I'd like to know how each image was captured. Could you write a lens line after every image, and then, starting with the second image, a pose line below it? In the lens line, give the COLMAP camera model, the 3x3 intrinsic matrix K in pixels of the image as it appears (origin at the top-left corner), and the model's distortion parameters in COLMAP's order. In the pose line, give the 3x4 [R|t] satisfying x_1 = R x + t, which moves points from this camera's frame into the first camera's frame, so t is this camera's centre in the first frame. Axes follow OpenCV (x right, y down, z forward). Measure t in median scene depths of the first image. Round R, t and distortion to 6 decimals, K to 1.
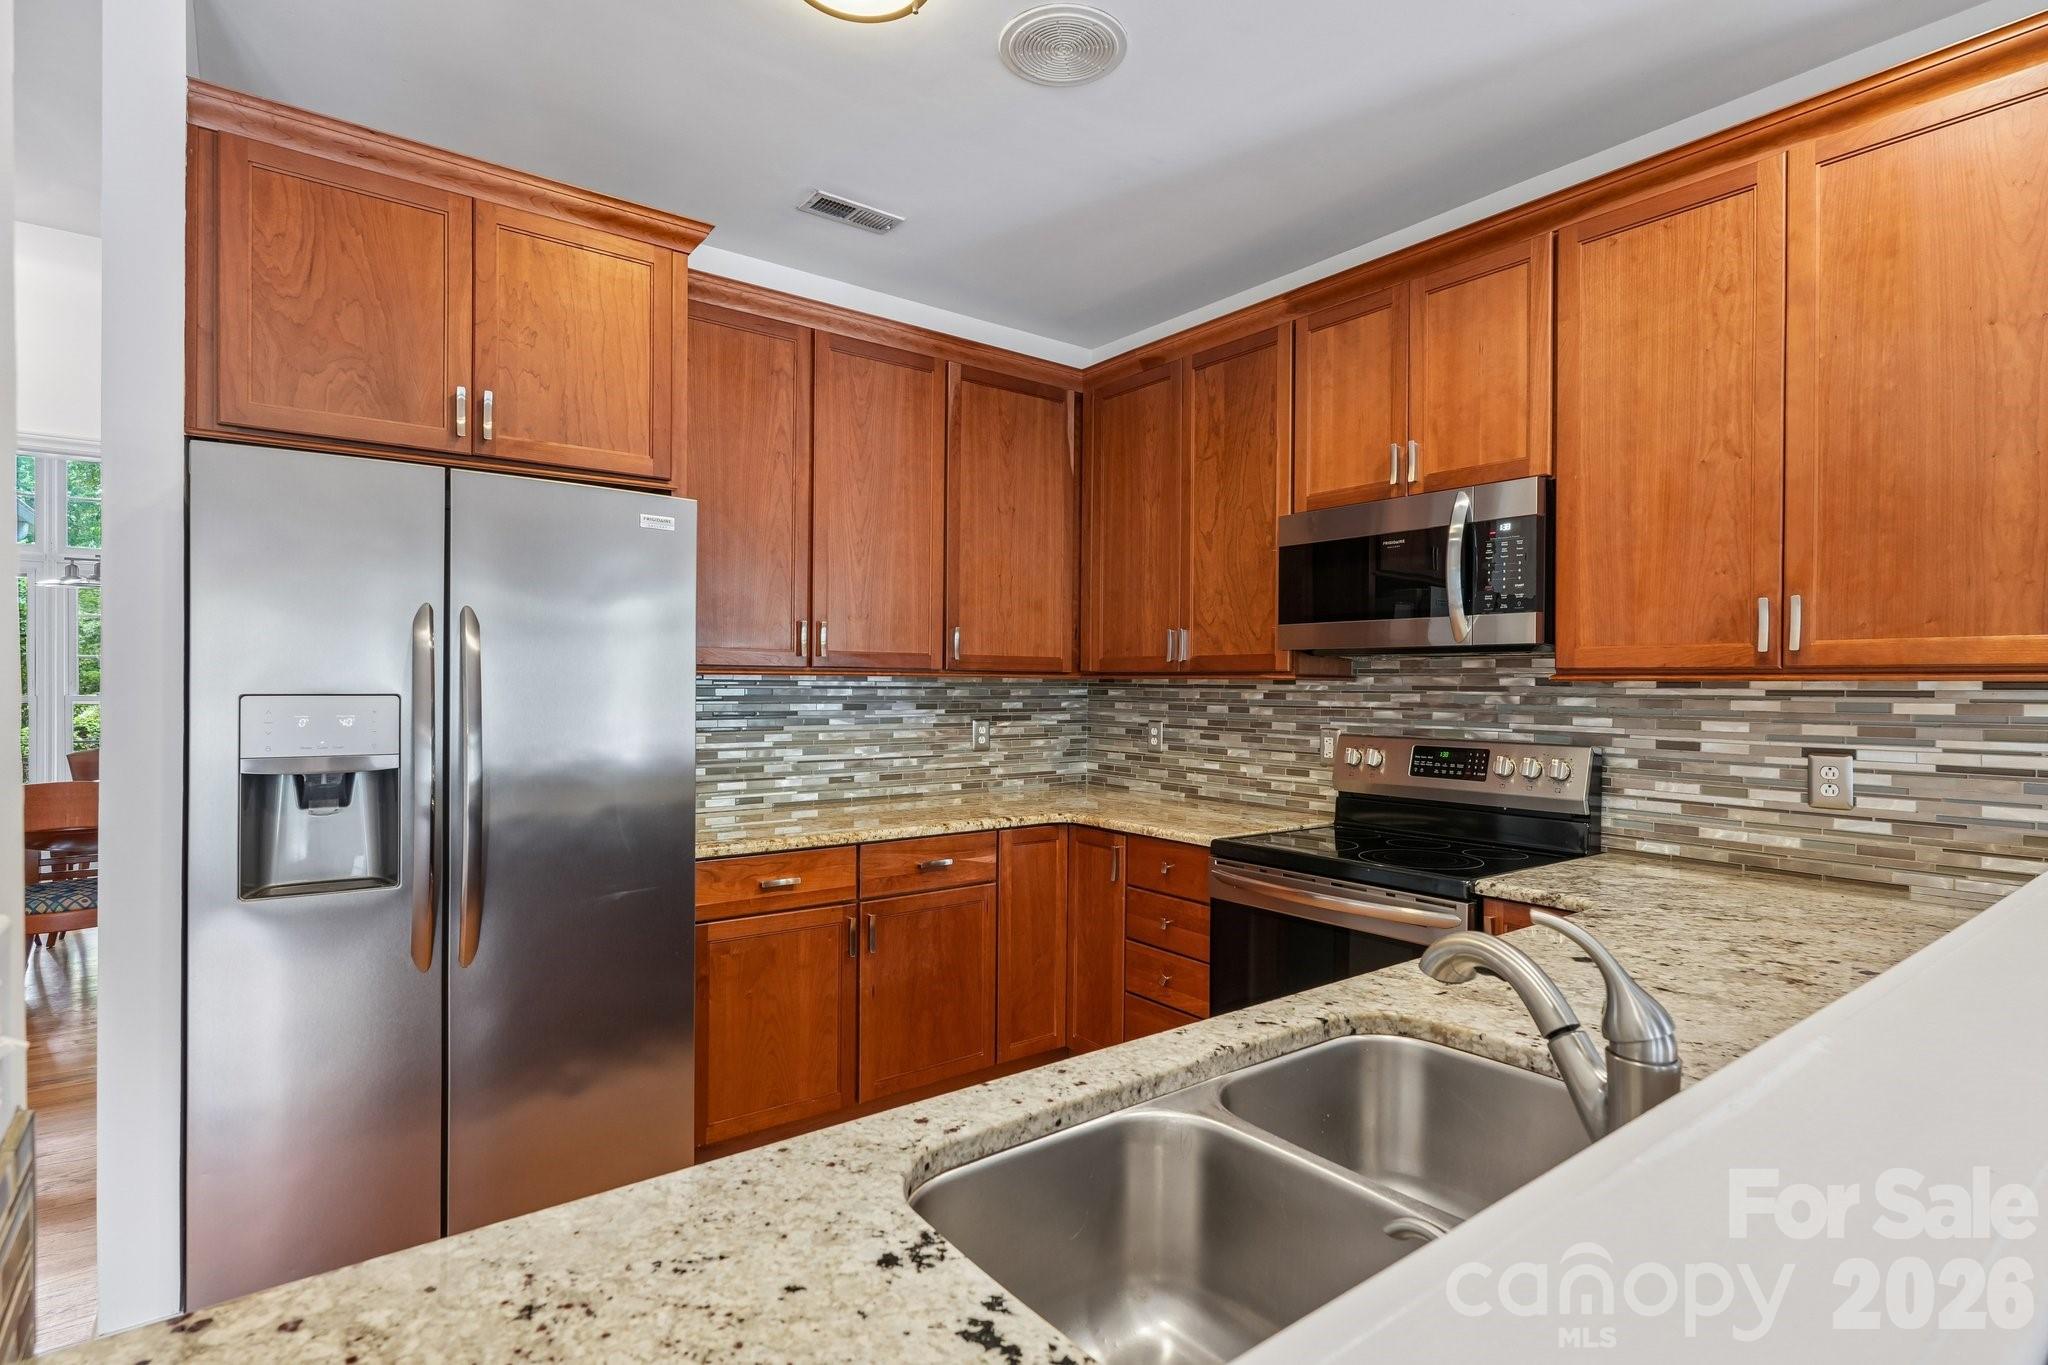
lens RADIAL K [[1005.8, 0, 1025.4], [0, 1005.8, 687.3], [0, 0, 1]] dist [-0.000462, 0.001035]
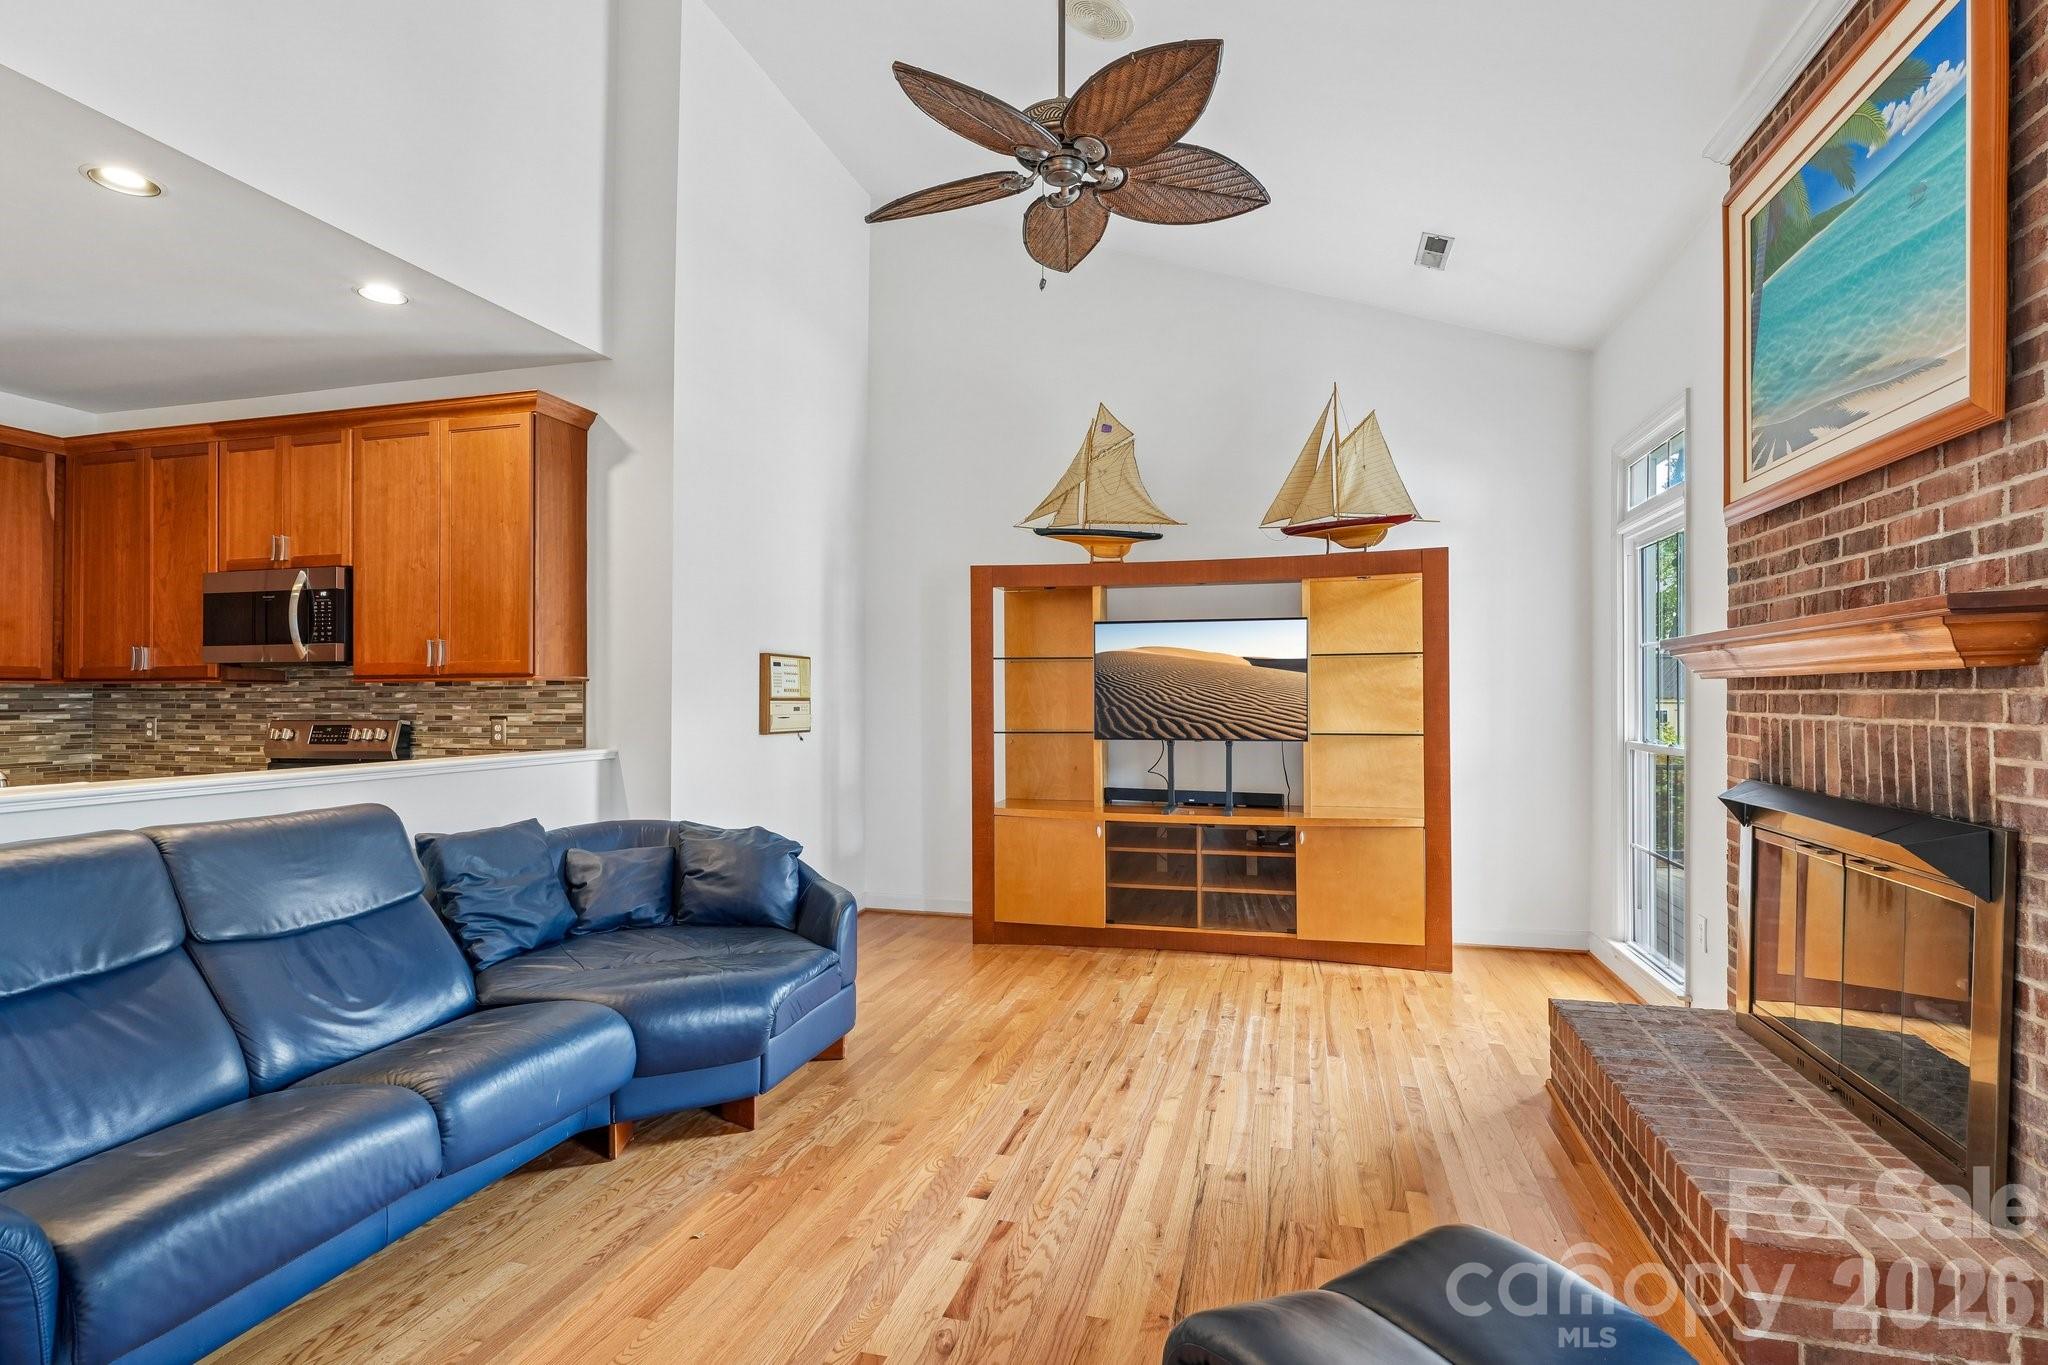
lens RADIAL K [[1005.8, 0, 1024.1], [0, 1005.8, 688.0], [0, 0, 1]] dist [-0.000462, 0.001035]
pose [[0.799724, -0.003235, 0.600358, 0.357808], [0.011338, 0.999889, -0.009715, 0.030570], [-0.600260, 0.014576, 0.799672, -0.988863]]
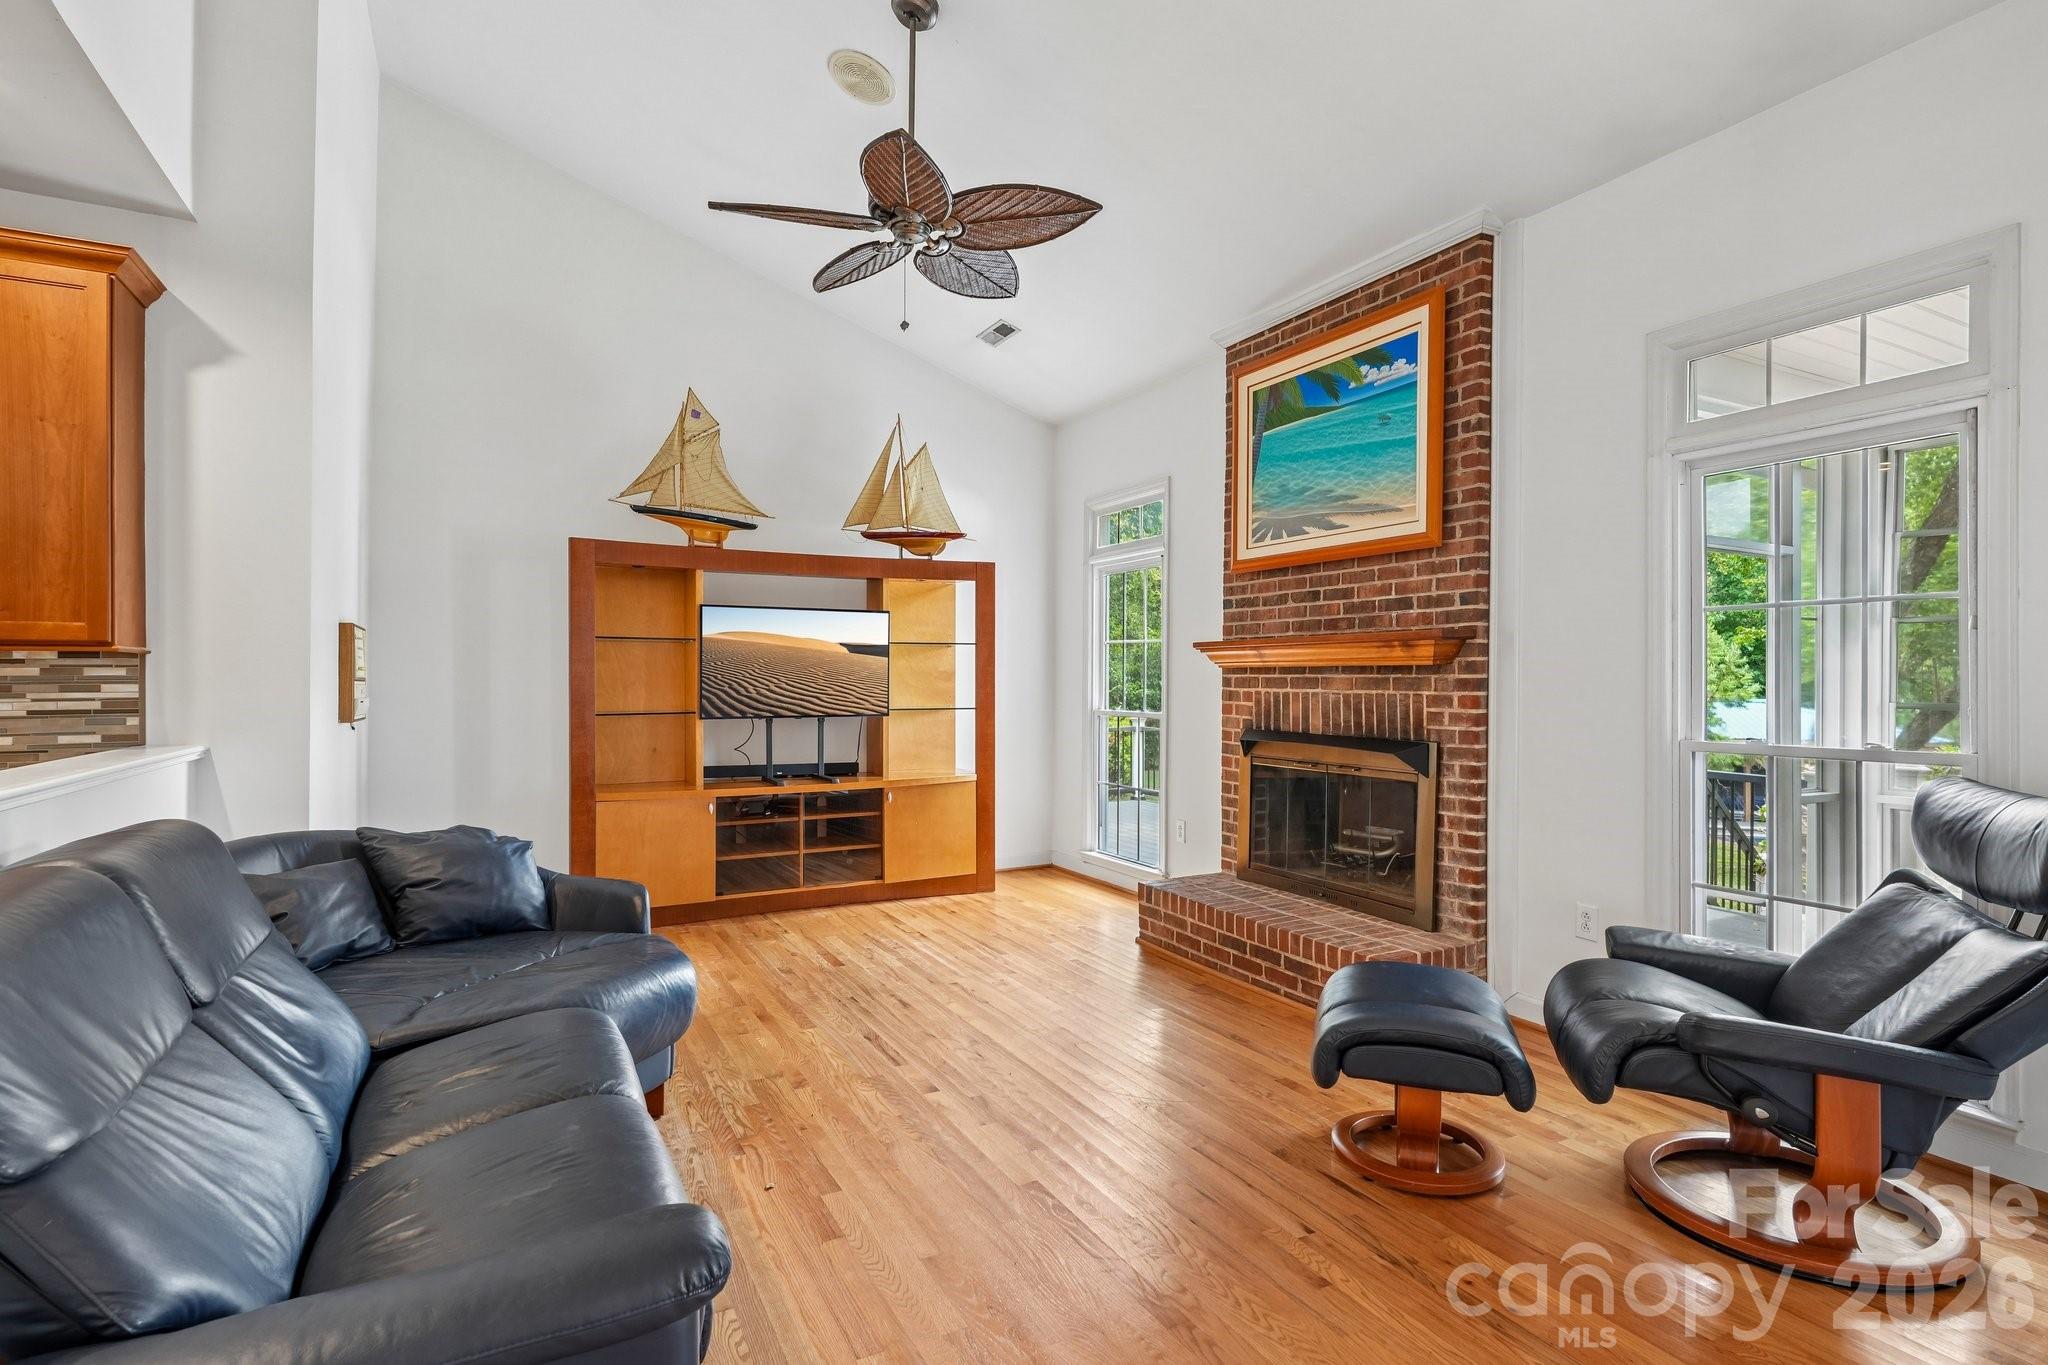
lens RADIAL K [[1005.8, 0, 1028.1], [0, 1005.8, 678.8], [0, 0, 1]] dist [-0.000462, 0.001035]
pose [[0.166932, -0.006644, 0.985946, -0.210841], [0.006793, 0.999961, 0.005588, 0.025839], [-0.985945, 0.005764, 0.166970, -0.500966]]
